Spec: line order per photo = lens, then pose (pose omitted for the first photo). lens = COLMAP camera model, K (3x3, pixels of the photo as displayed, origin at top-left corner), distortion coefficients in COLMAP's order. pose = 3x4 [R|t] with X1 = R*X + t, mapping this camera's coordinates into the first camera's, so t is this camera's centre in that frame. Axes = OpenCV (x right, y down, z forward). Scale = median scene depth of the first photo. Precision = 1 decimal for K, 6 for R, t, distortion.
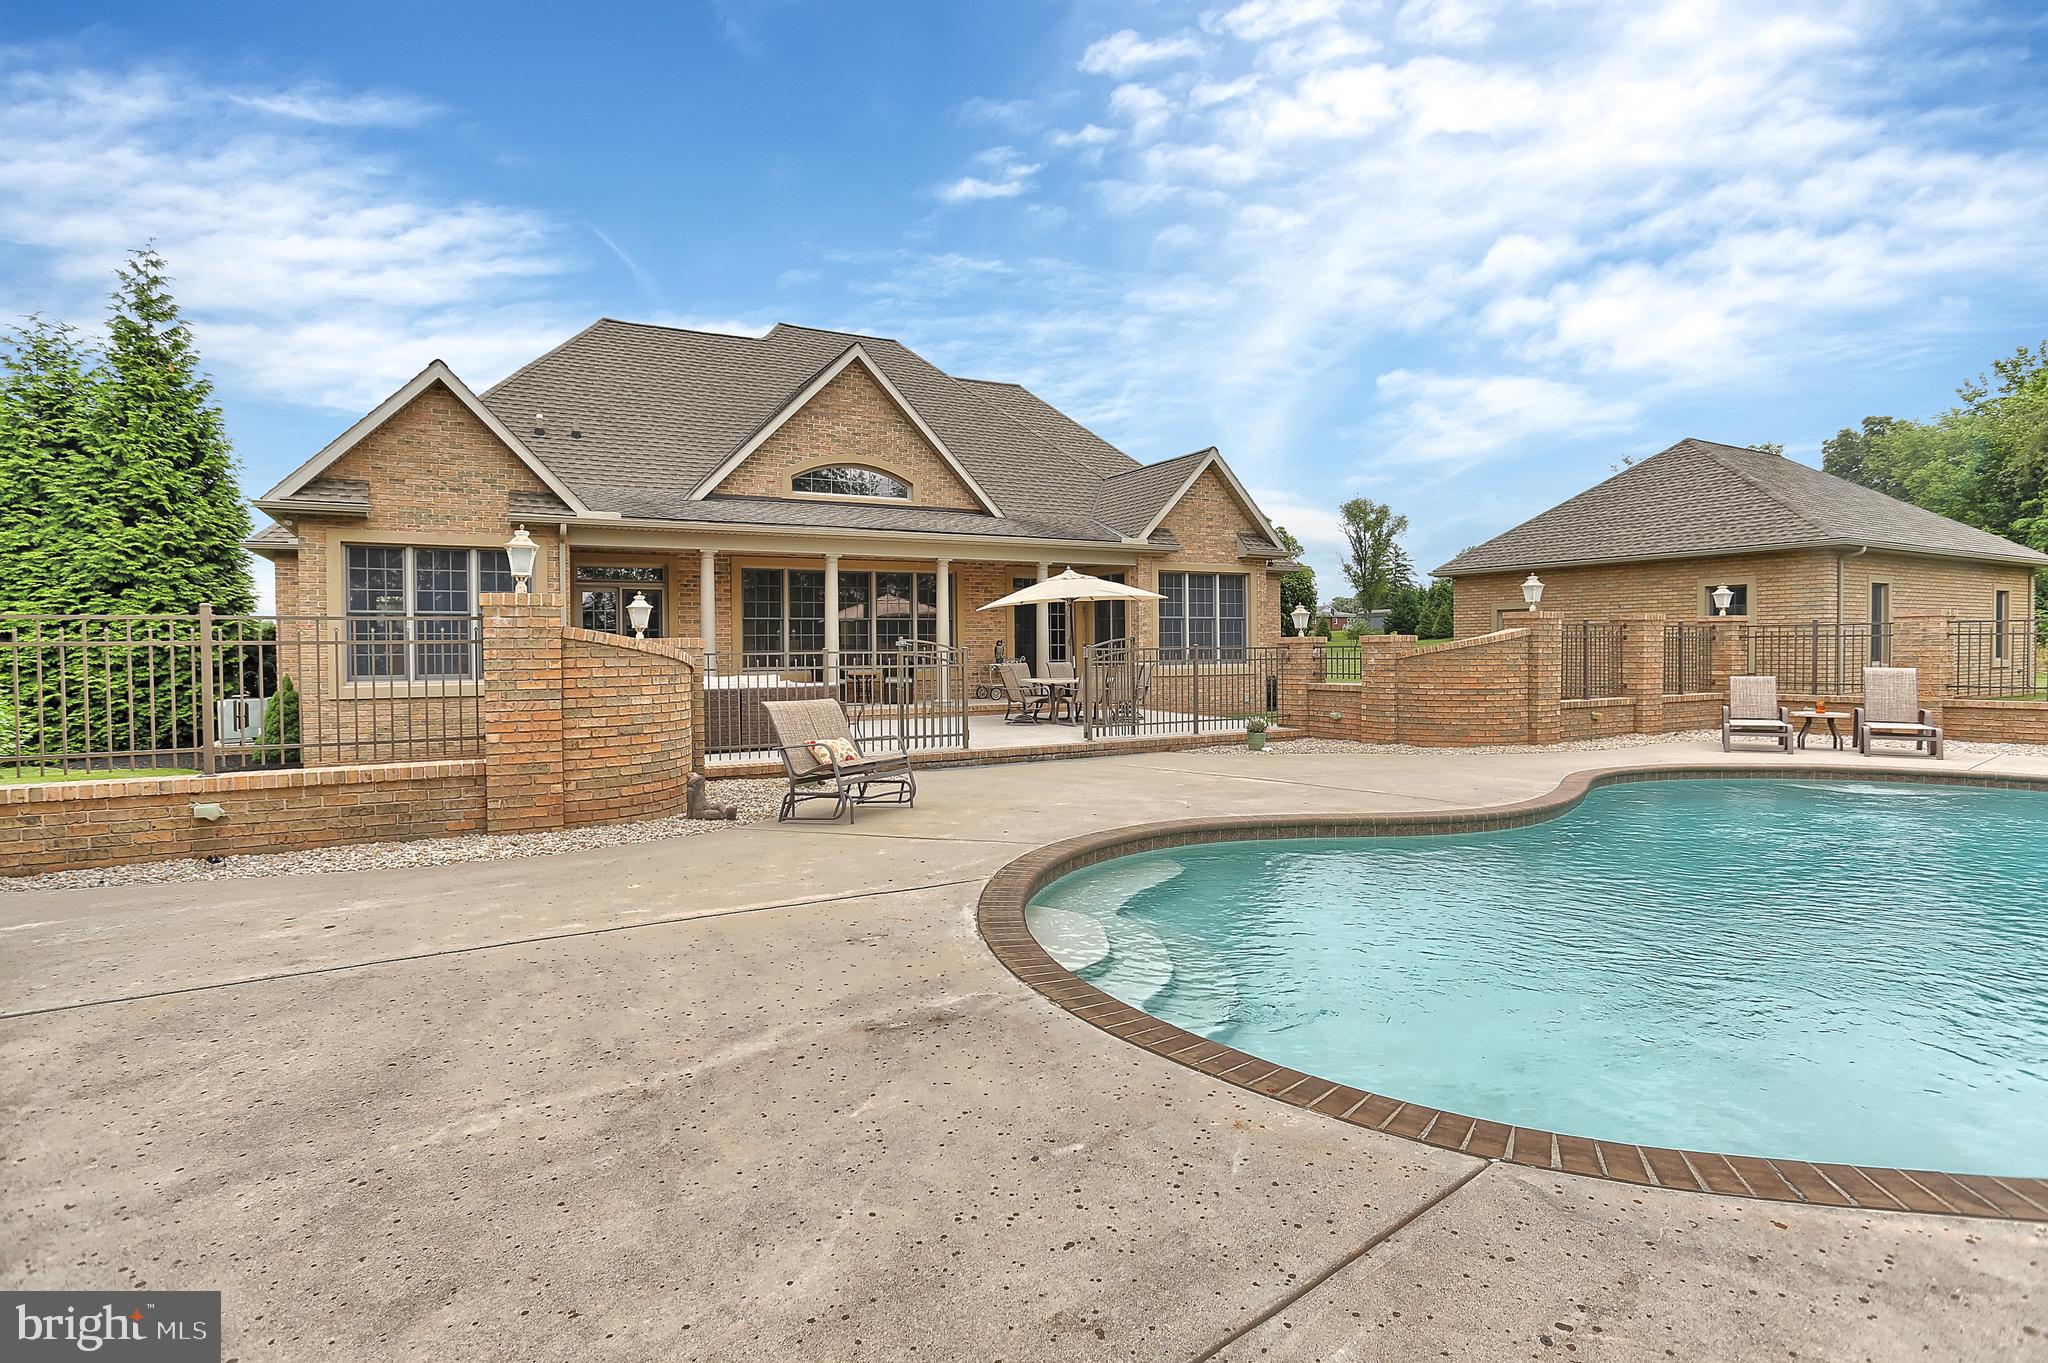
lens RADIAL K [[1069.0, 0, 979.3], [0, 1069.0, 669.0], [0, 0, 1]] dist [0.001093, 0.000000]
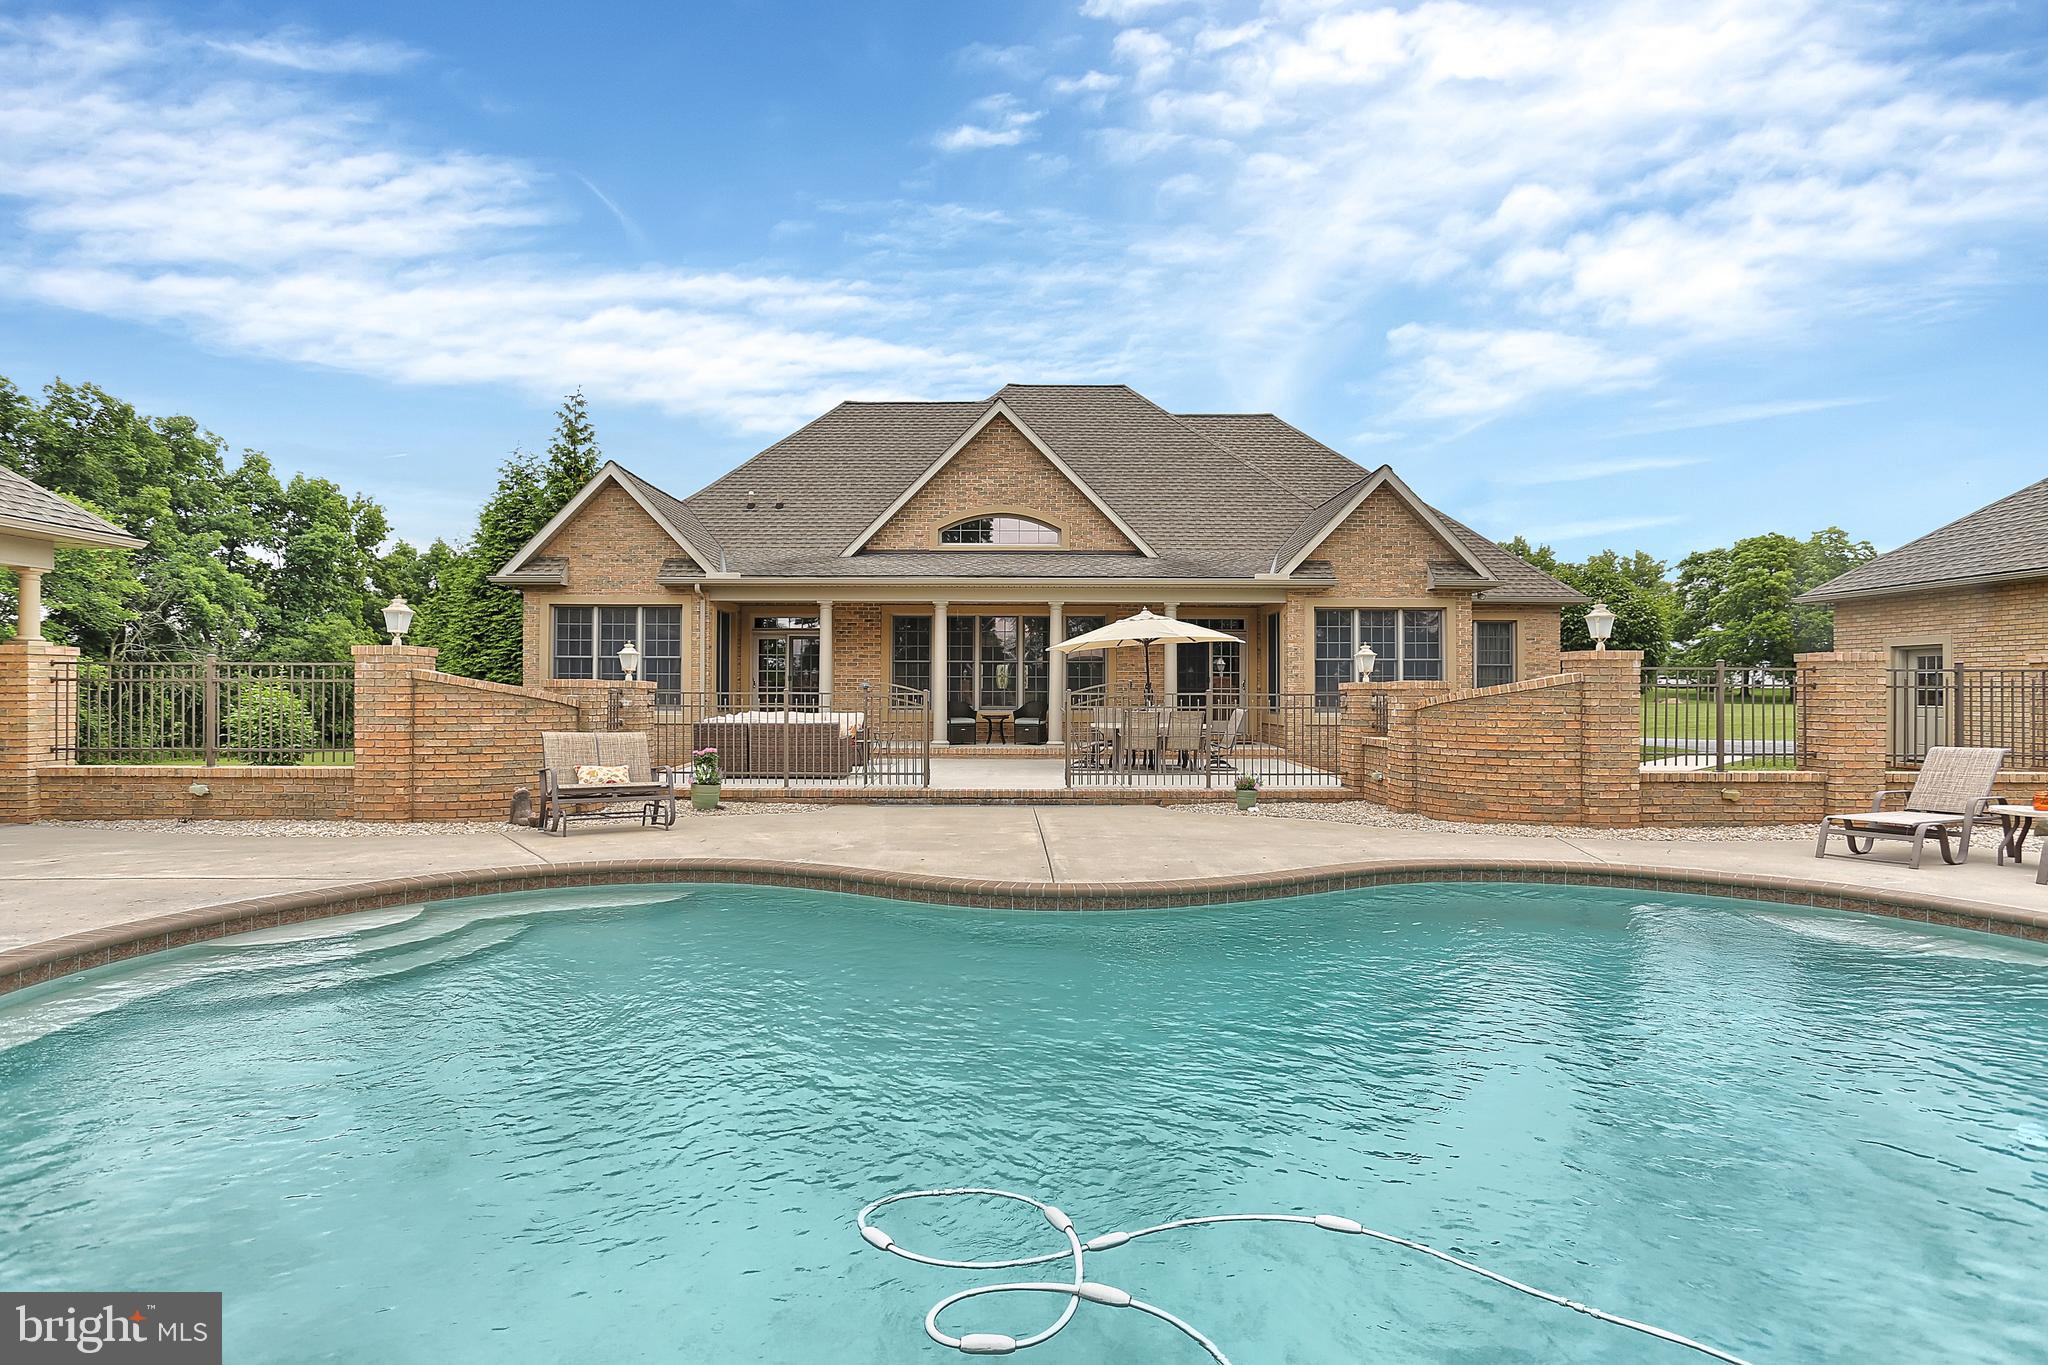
lens RADIAL K [[1069.0, 0, 1011.6], [0, 1069.0, 691.0], [0, 0, 1]] dist [0.001093, 0.000000]
pose [[0.863623, 0.014052, -0.503942, 0.467577], [-0.022099, 0.999706, -0.009995, -0.008362], [0.503653, 0.019769, 0.863680, 0.113616]]
